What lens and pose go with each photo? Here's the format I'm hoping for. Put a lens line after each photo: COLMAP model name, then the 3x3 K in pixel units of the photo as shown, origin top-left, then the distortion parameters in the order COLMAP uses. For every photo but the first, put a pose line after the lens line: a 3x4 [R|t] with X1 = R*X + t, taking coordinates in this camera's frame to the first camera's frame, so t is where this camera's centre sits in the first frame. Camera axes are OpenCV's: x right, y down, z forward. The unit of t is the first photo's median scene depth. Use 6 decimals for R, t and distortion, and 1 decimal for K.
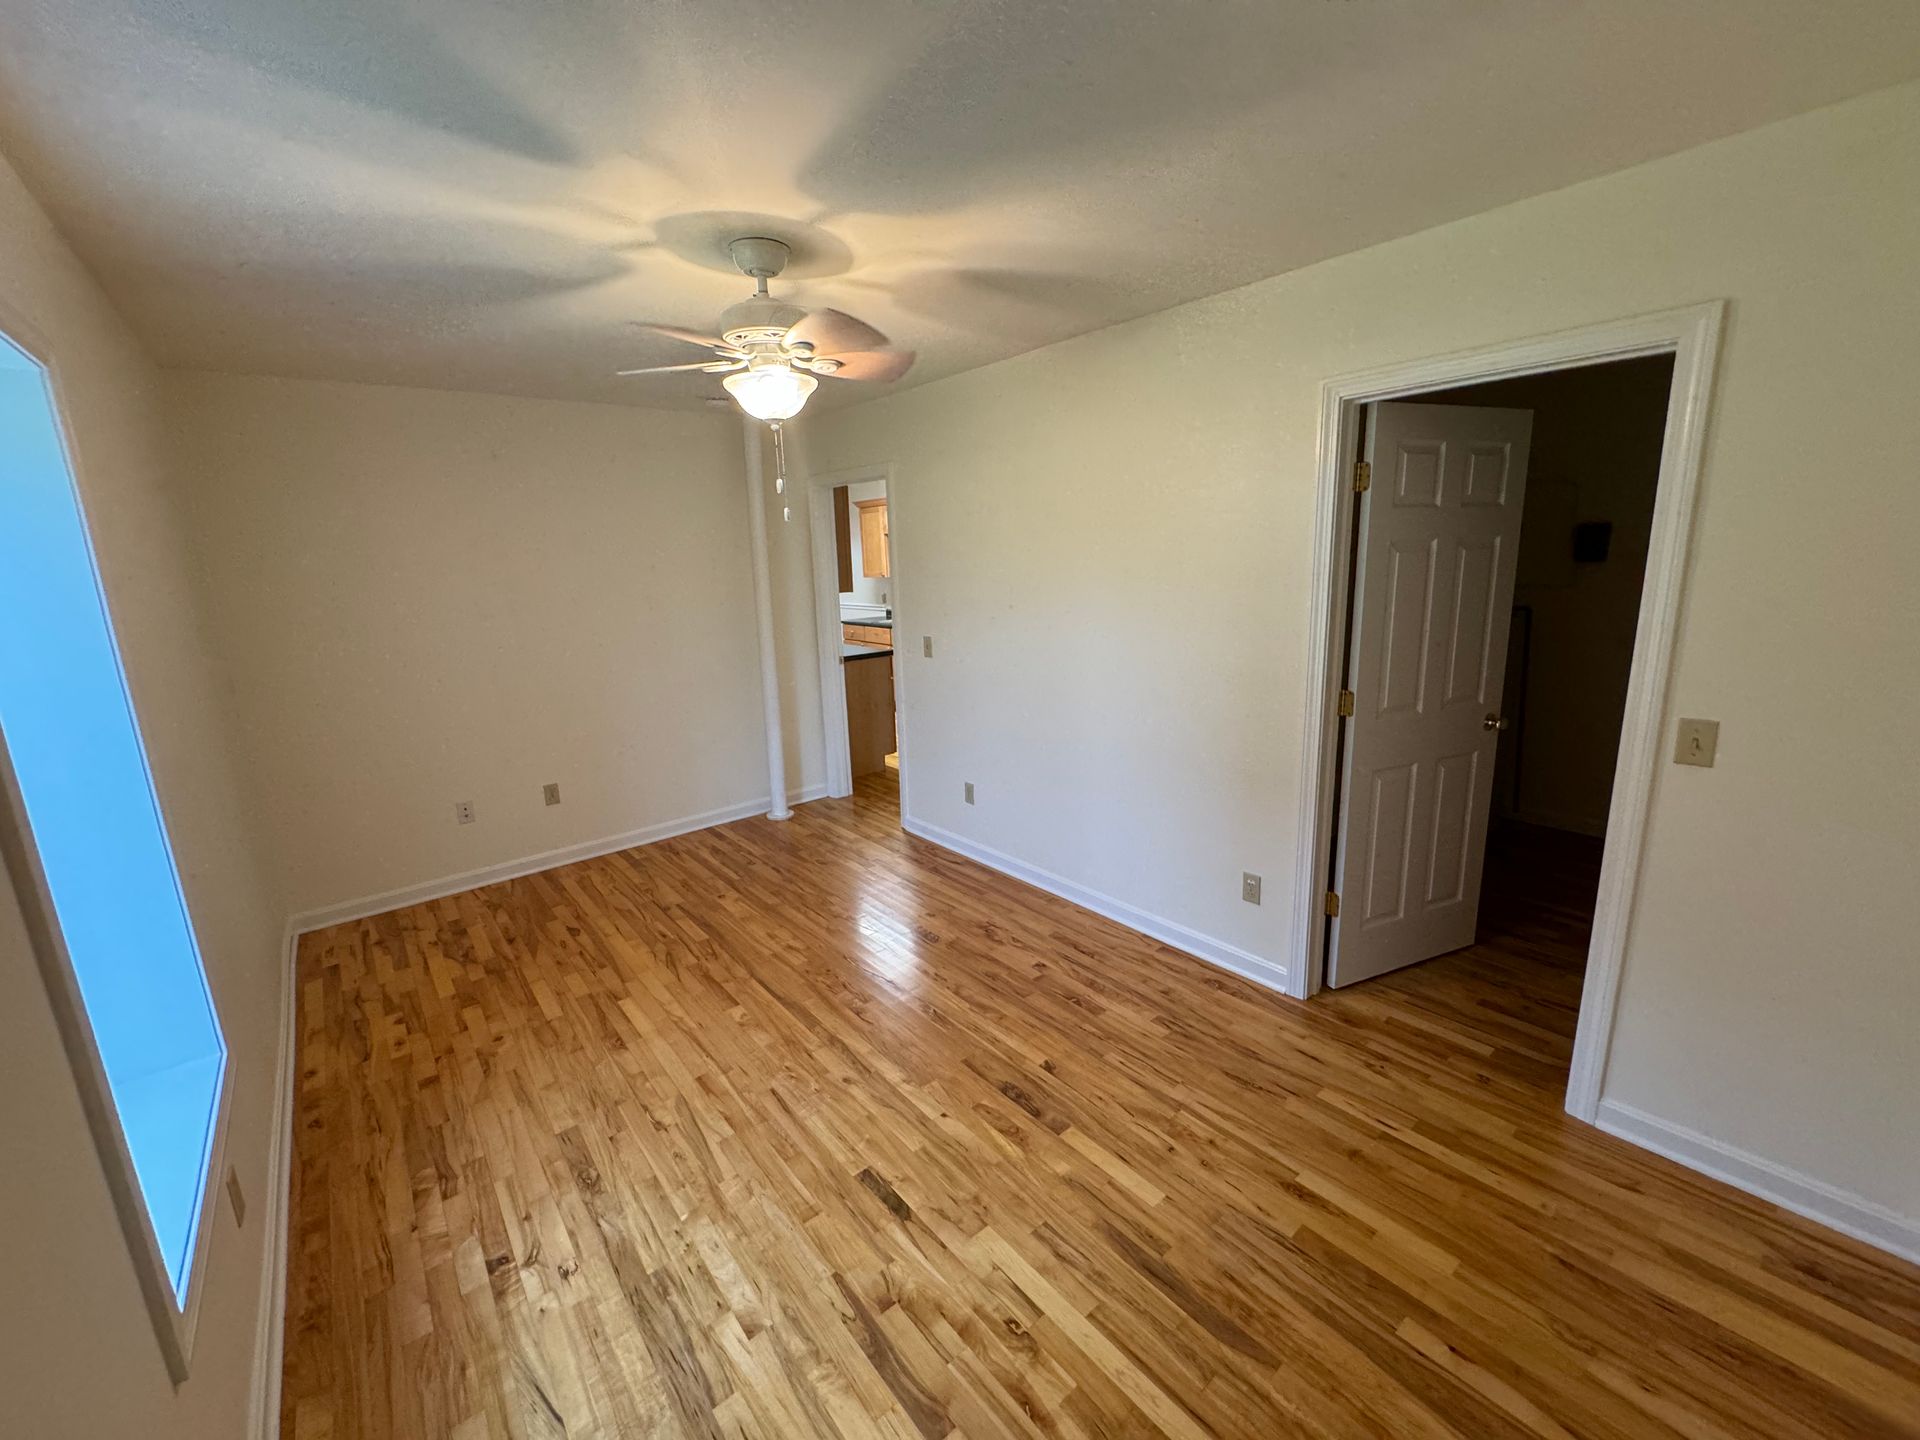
lens RADIAL K [[765.6, 0, 958.4], [0, 765.6, 720.1], [0, 0, 1]] dist [-0.001512, -0.000463]
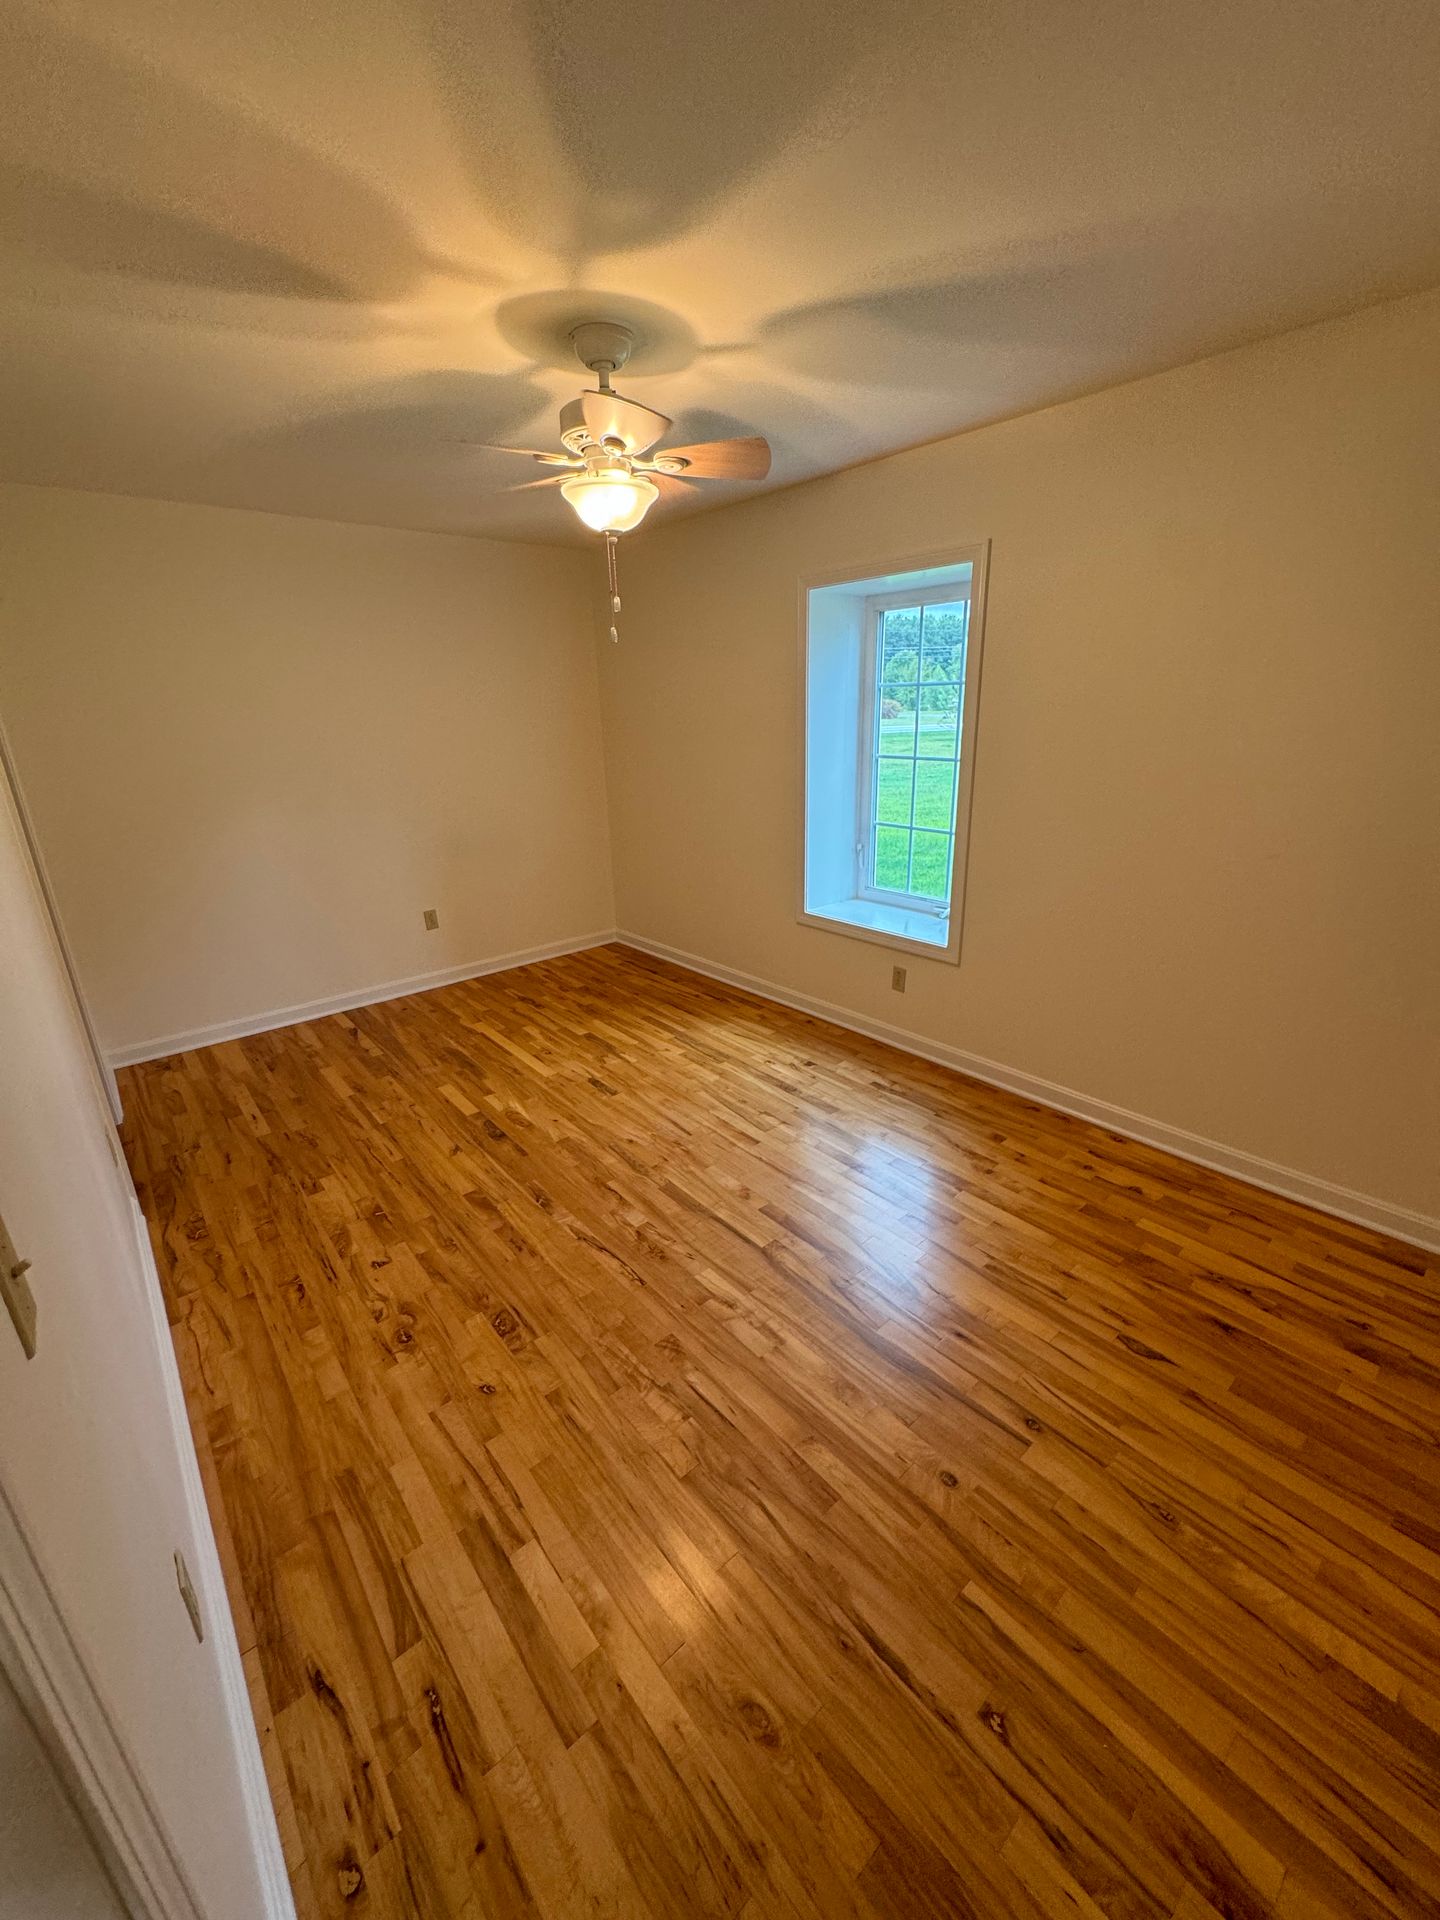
lens RADIAL K [[789.0, 0, 720.0], [0, 789.0, 960.0], [0, 0, 1]] dist [0.018610, -0.000112]
pose [[-0.998120, 0.059470, 0.014802, -0.302677], [0.058724, 0.859023, 0.508557, -0.367236], [0.017529, 0.508471, -0.860901, 1.807126]]
